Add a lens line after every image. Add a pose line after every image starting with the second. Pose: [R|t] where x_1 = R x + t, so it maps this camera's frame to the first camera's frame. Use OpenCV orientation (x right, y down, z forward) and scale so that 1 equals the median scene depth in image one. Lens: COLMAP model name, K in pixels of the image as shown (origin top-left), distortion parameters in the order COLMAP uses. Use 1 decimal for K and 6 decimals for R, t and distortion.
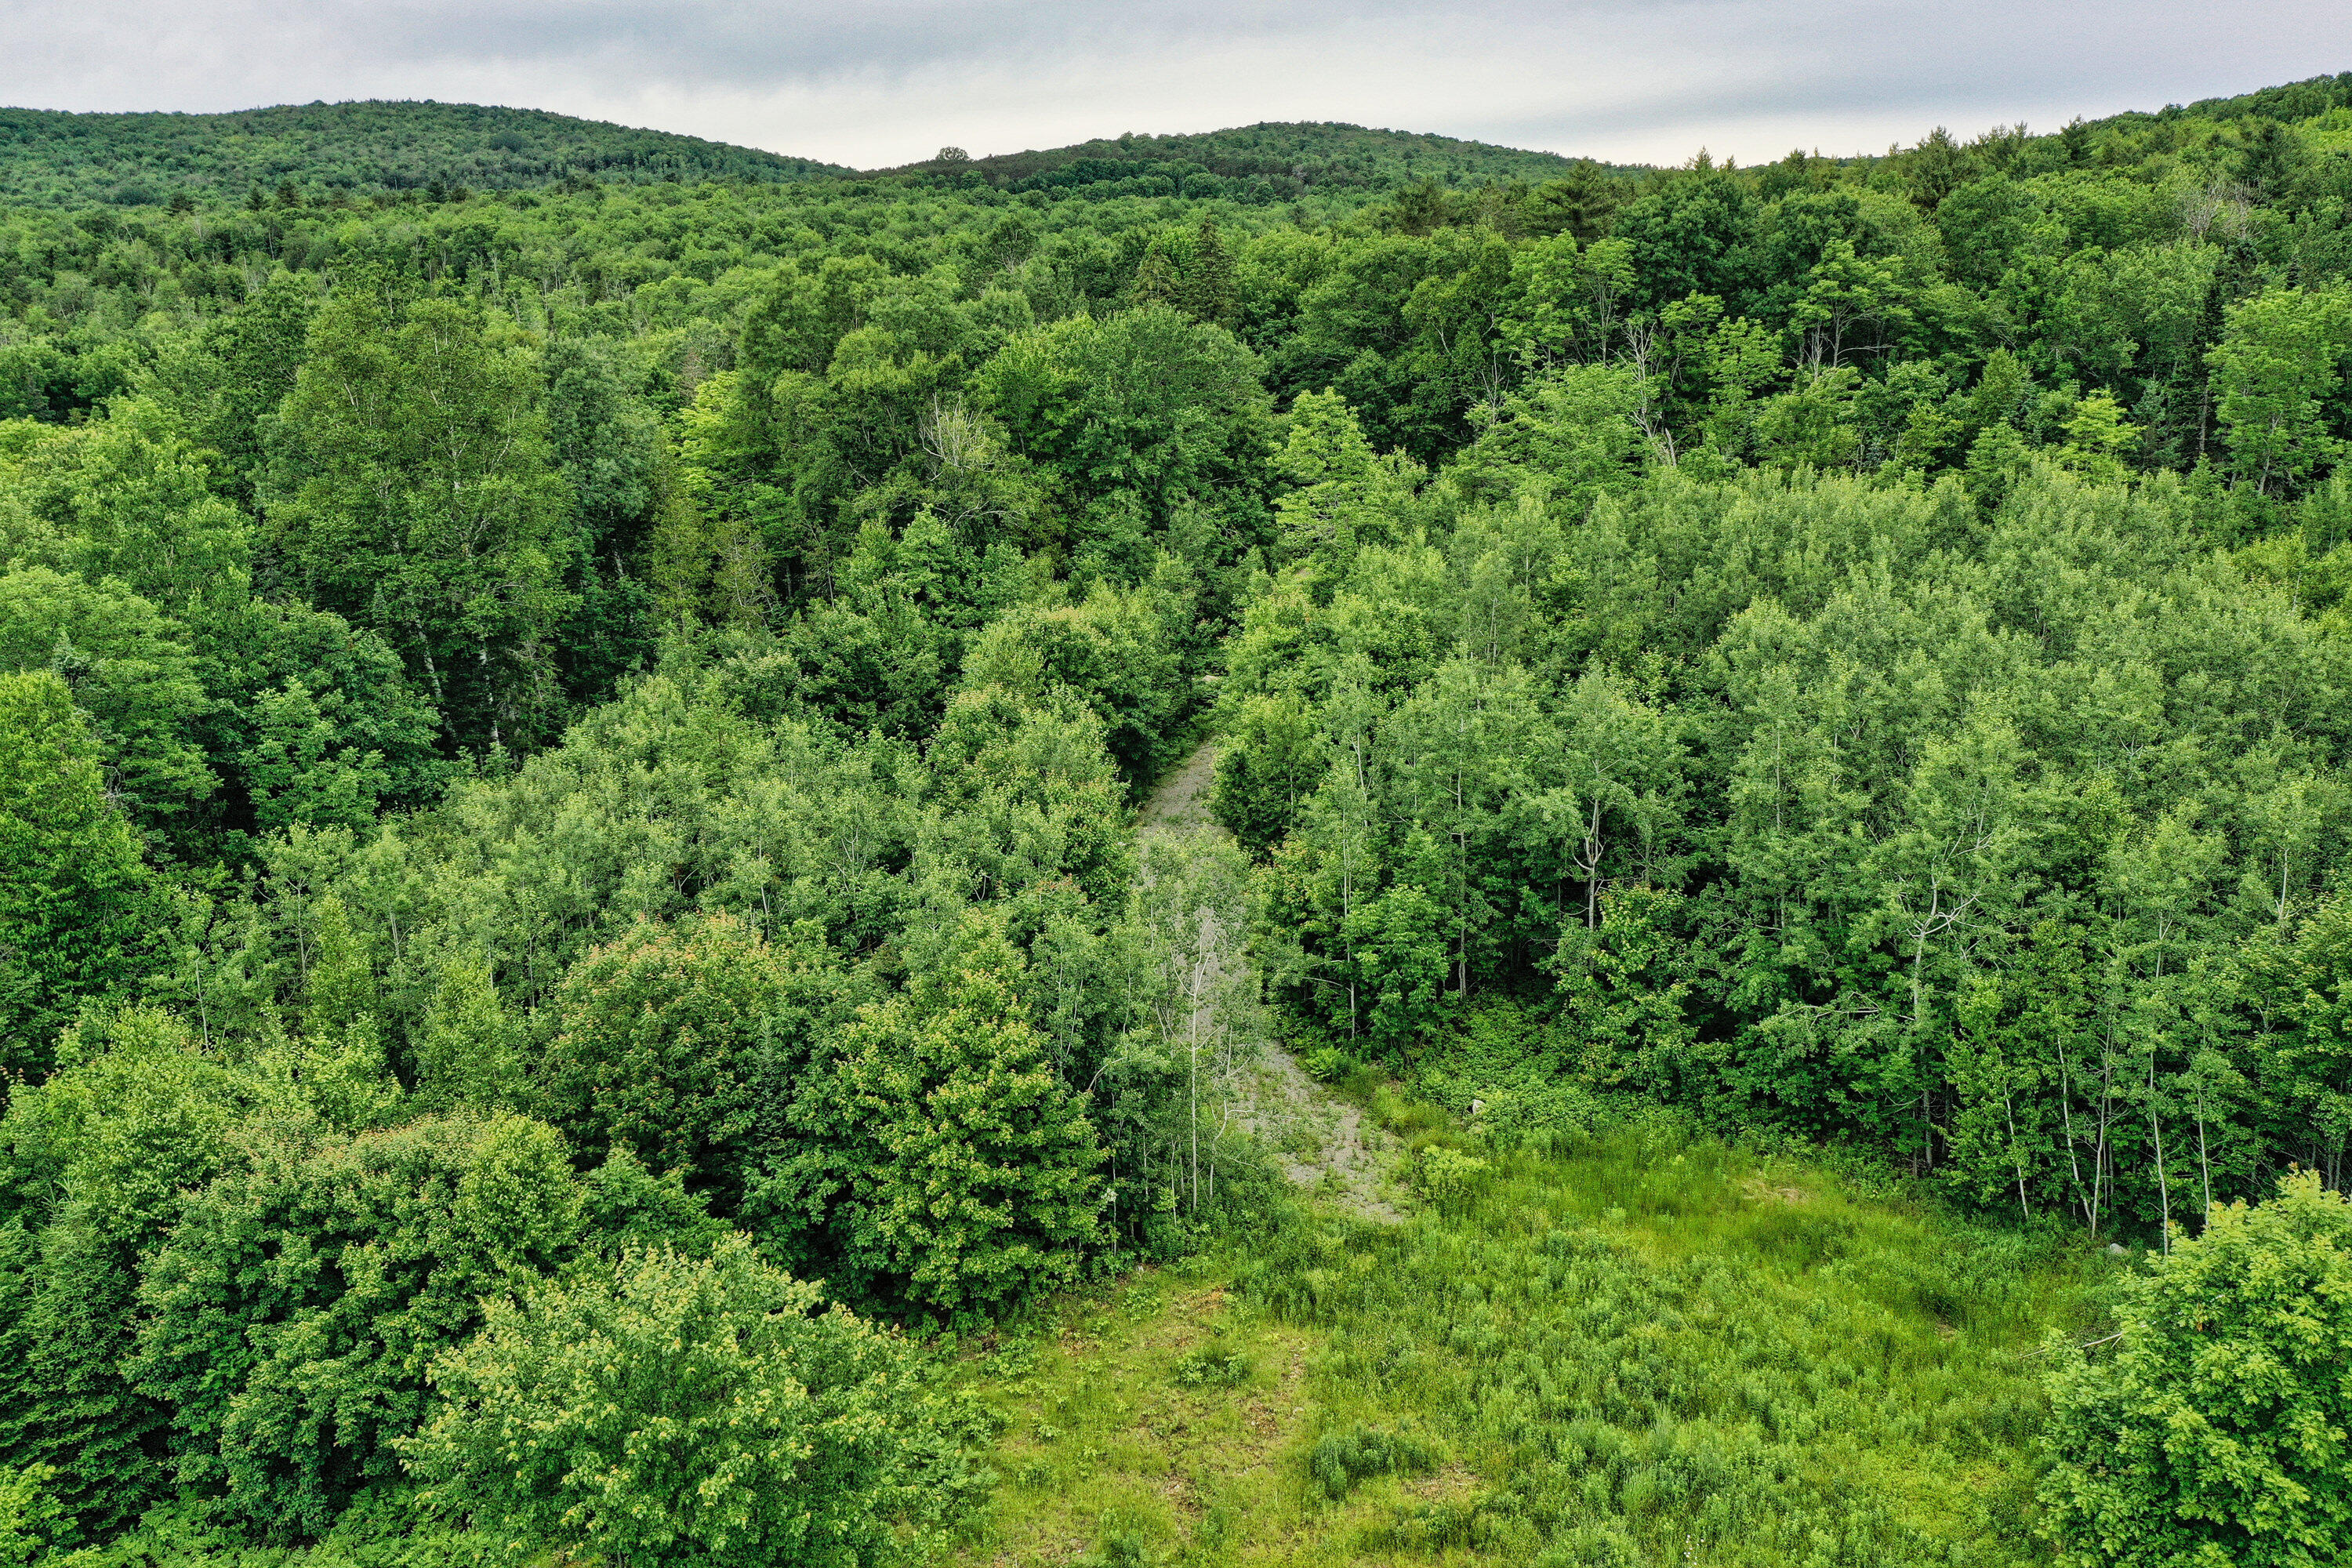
lens RADIAL K [[1858.7, 0, 1185.5], [0, 1858.7, 784.0], [0, 0, 1]] dist [-0.000687, -0.004375]
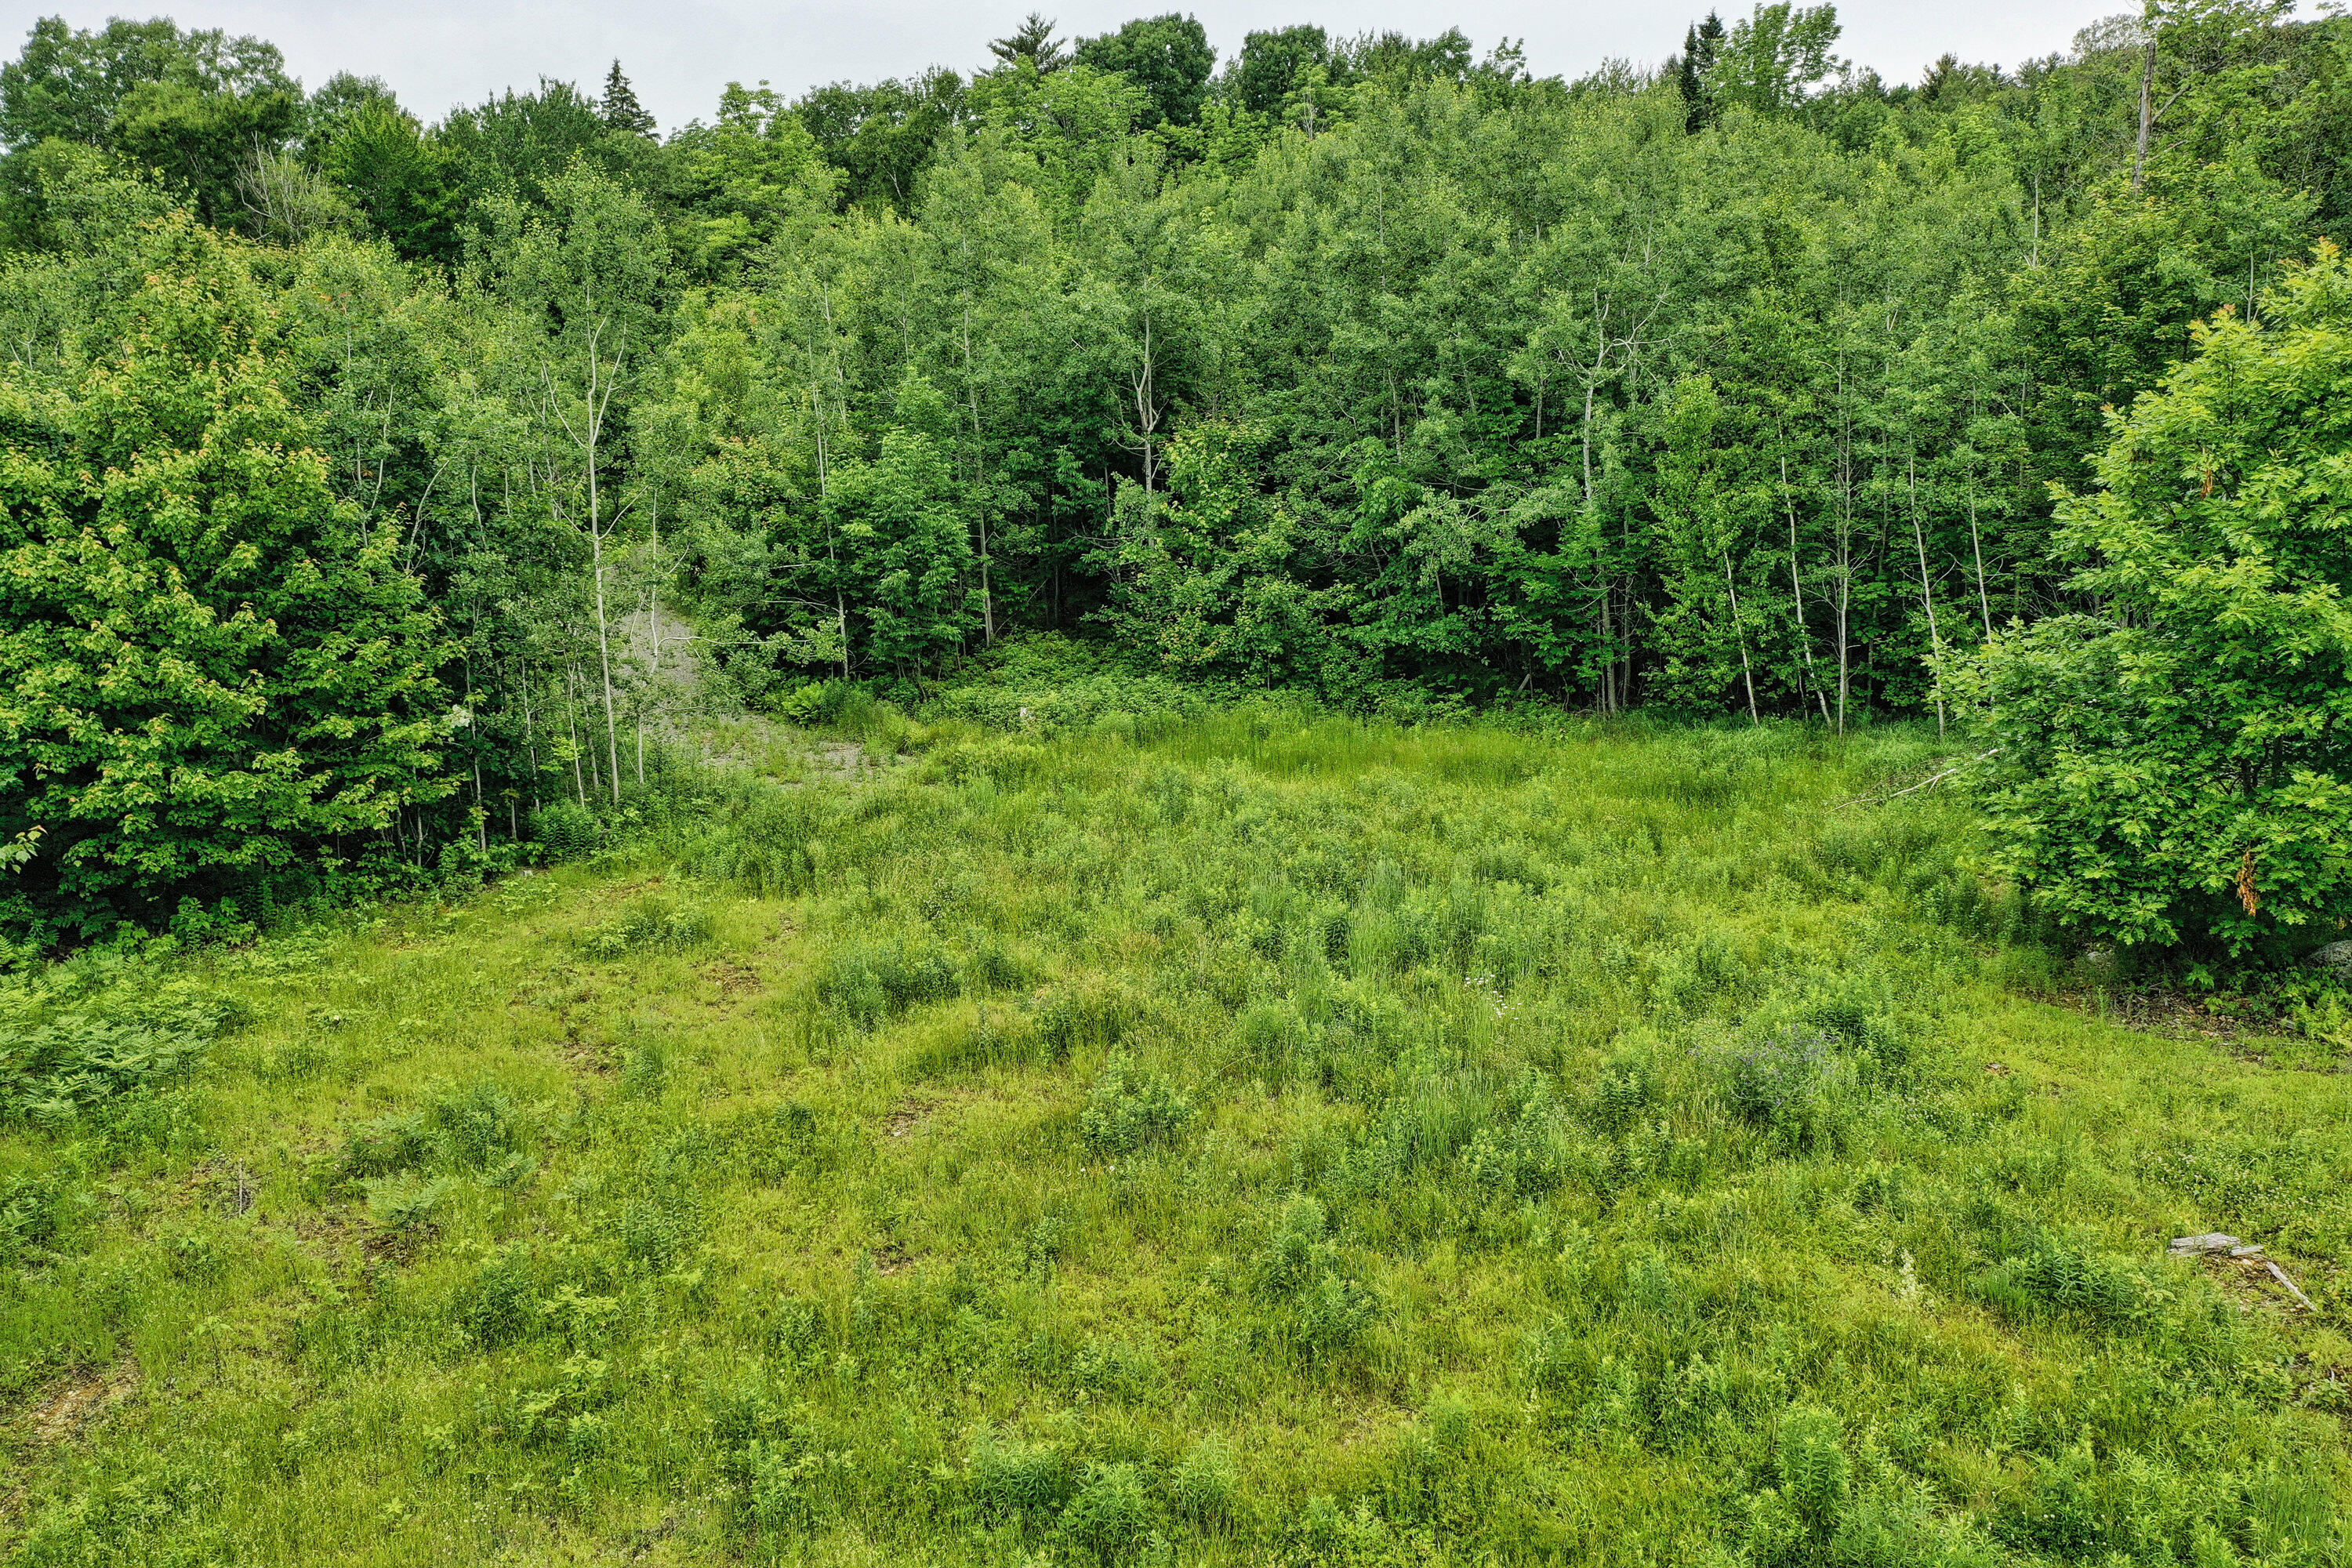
lens RADIAL K [[1858.7, 0, 1167.4], [0, 1858.7, 793.6], [0, 0, 1]] dist [-0.000687, -0.004375]
pose [[0.961651, -0.066870, 0.266000, 0.016006], [0.081465, 0.995695, -0.044207, 0.244063], [-0.261899, 0.064181, 0.962959, 0.297006]]
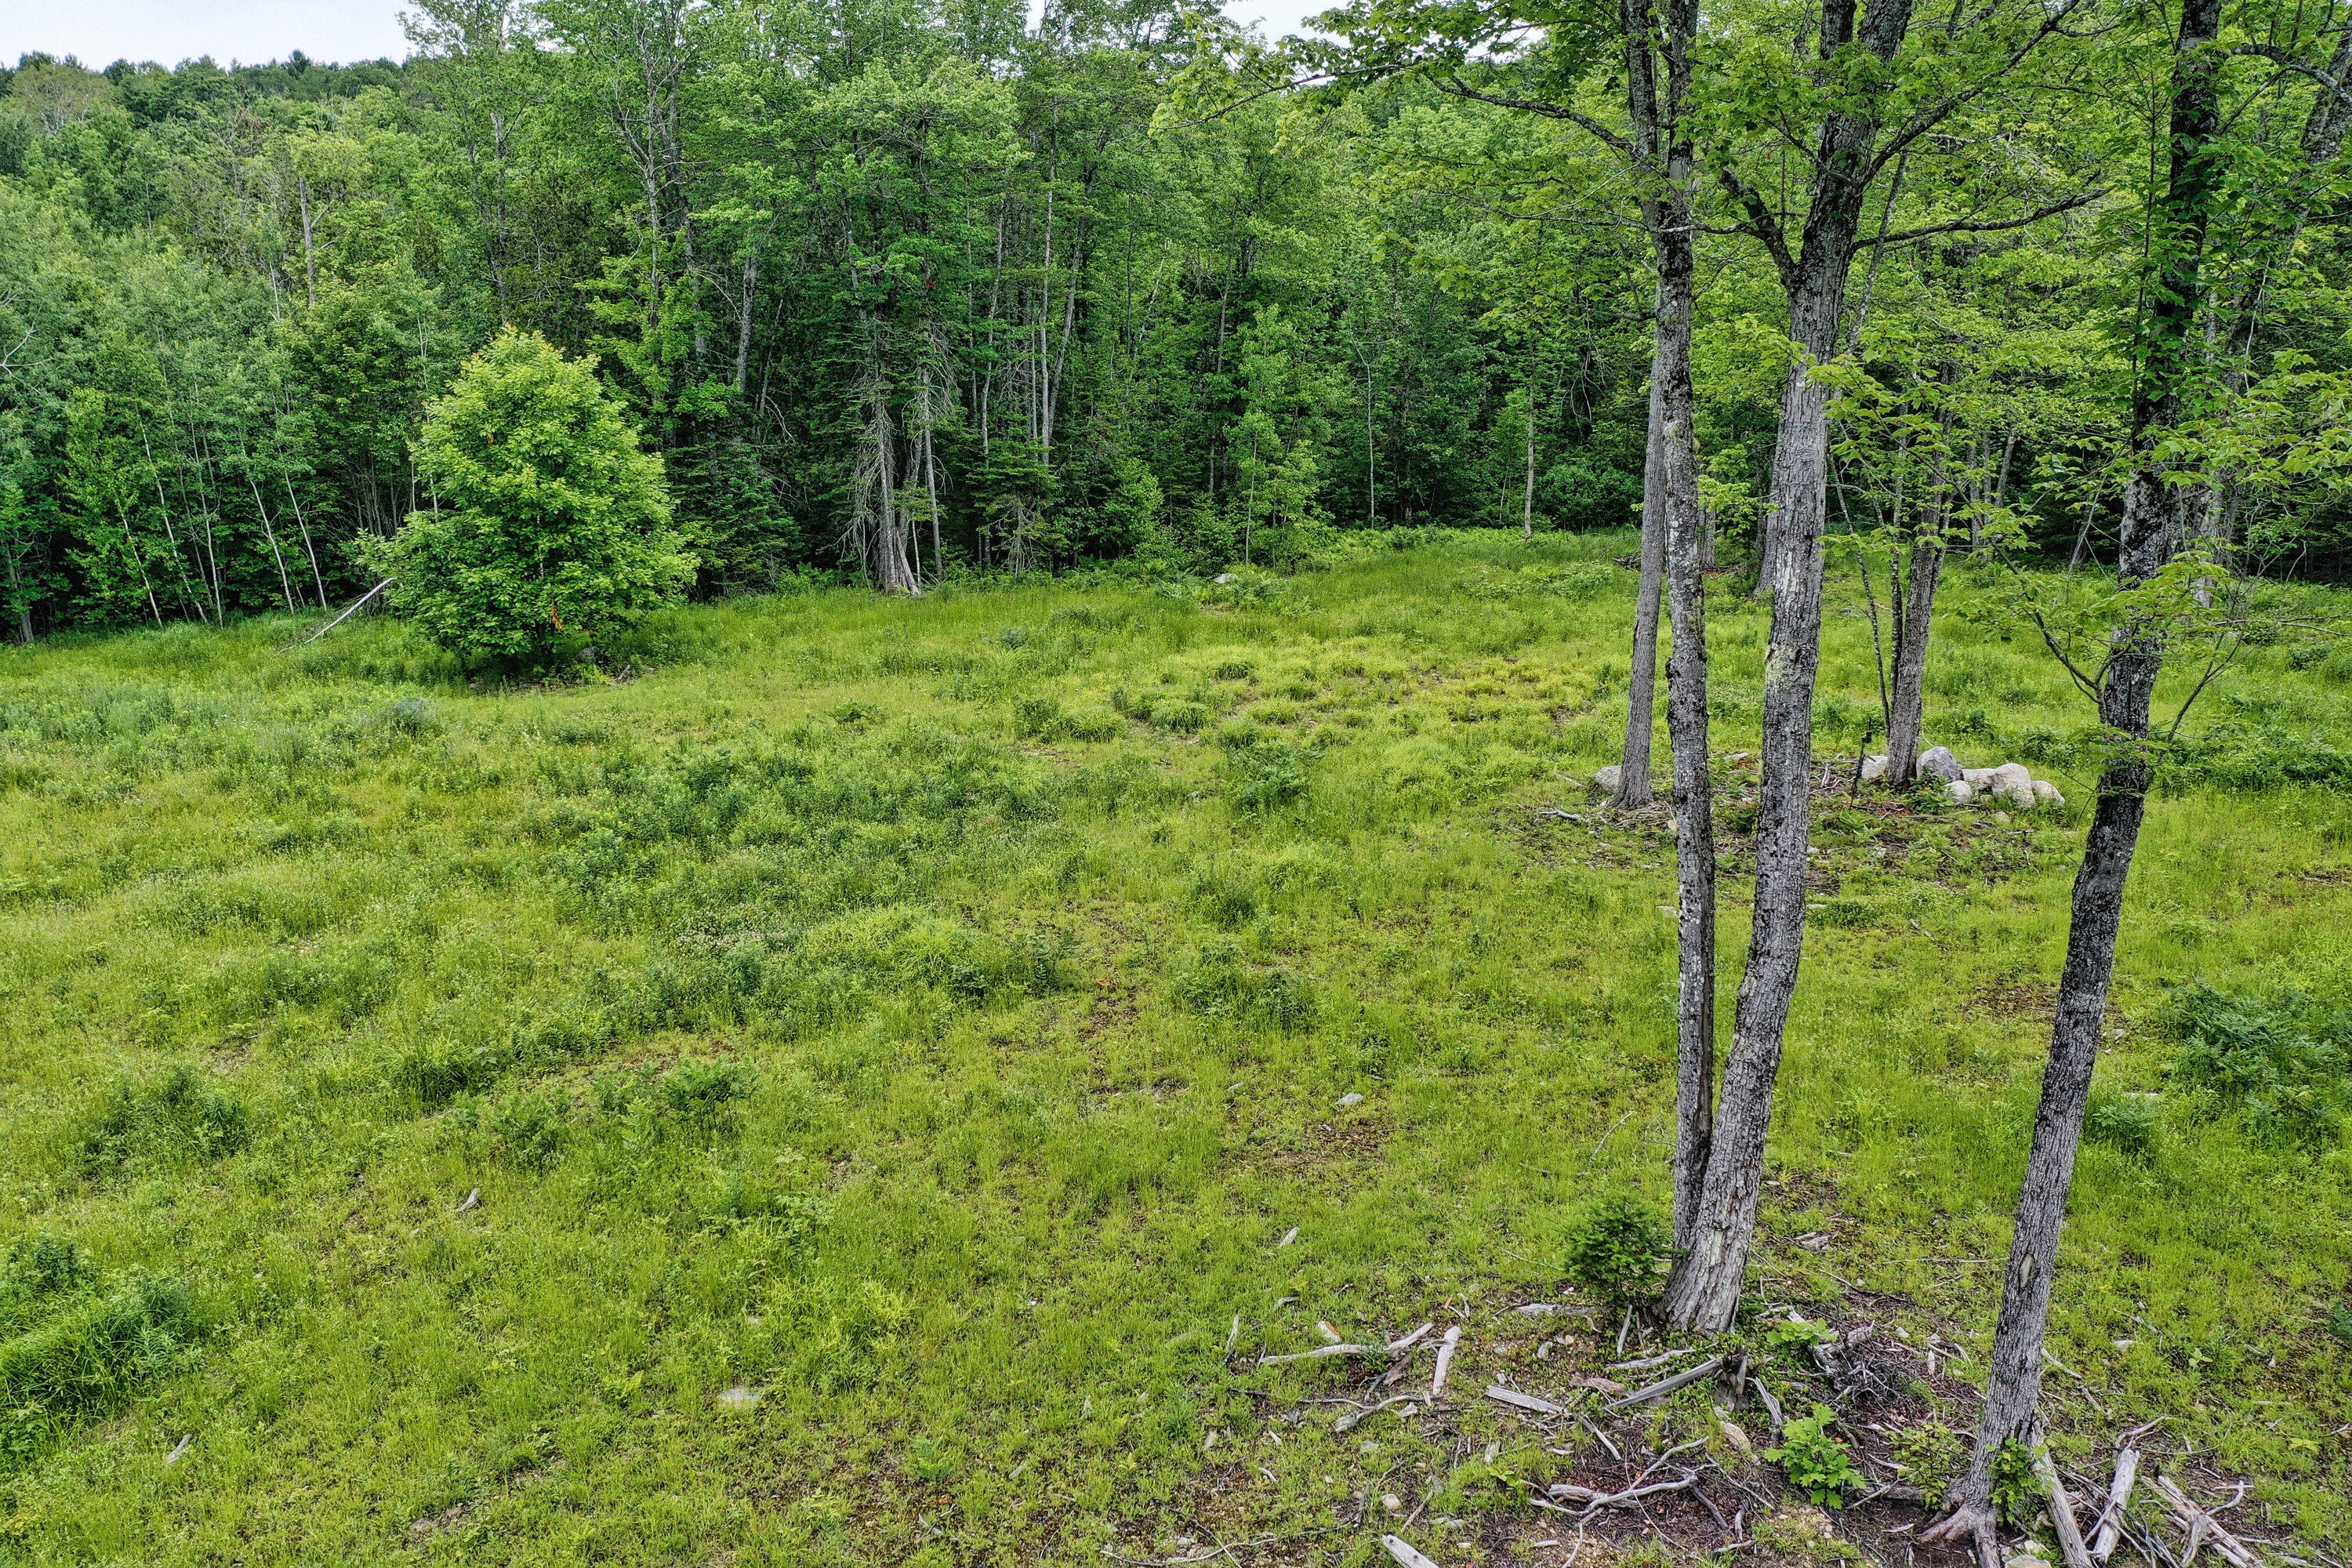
lens RADIAL K [[1858.7, 0, 1177.8], [0, 1858.7, 784.7], [0, 0, 1]] dist [-0.000687, -0.004375]
pose [[0.277369, -0.209518, 0.937640, -0.373063], [0.268075, 0.954050, 0.133884, 0.295942], [-0.922606, 0.214223, 0.320790, 0.105119]]
